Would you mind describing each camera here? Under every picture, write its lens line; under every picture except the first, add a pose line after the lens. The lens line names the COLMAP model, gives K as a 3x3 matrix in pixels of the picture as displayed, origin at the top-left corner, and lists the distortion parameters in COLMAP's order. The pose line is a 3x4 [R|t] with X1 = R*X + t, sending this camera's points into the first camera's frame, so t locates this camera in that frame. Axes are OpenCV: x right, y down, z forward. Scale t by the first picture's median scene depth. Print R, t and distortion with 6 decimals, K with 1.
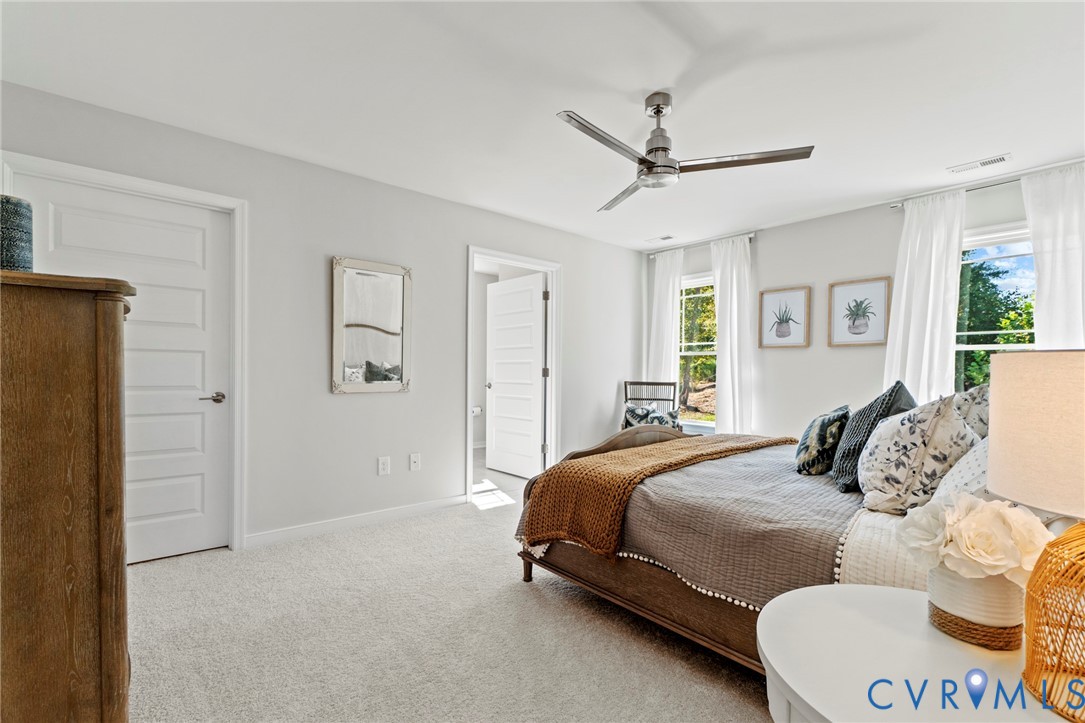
lens RADIAL K [[483.7, 0, 538.8], [0, 483.7, 367.3], [0, 0, 1]] dist [-0.002596, -0.000121]
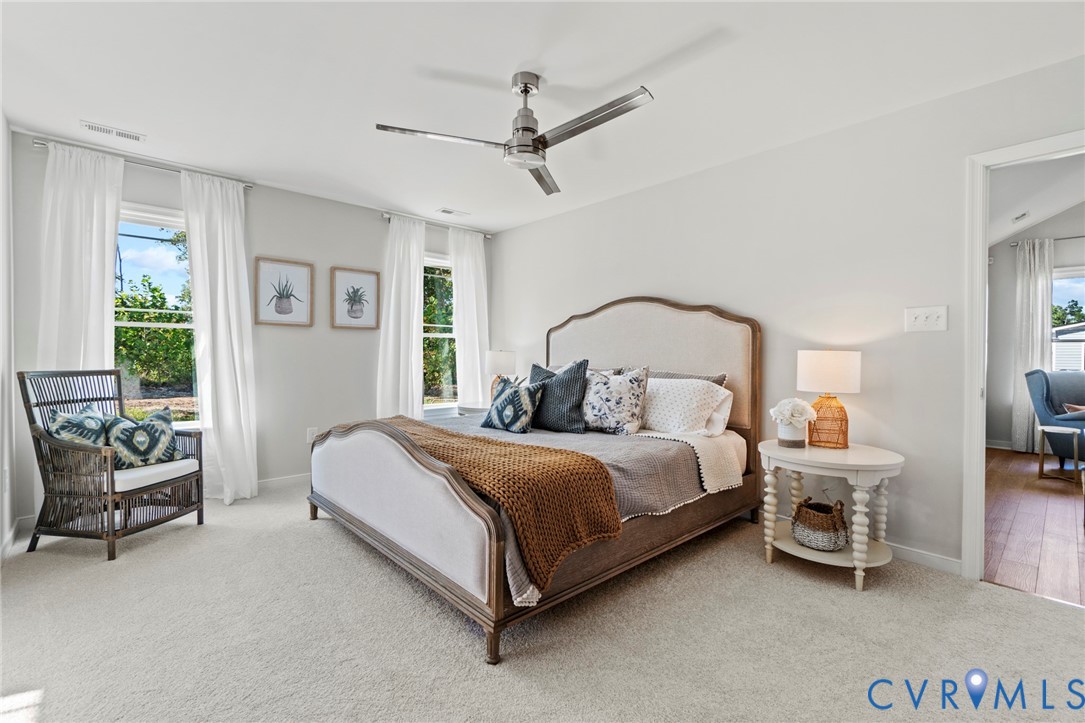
lens RADIAL K [[489.4, 0, 544.2], [0, 489.4, 348.1], [0, 0, 1]] dist [0.035104, 0.000034]
pose [[-0.031585, -0.000049, 0.999501, -0.469367], [-0.015401, 0.999881, -0.000438, -0.005706], [-0.999382, -0.015407, -0.031582, 0.583172]]
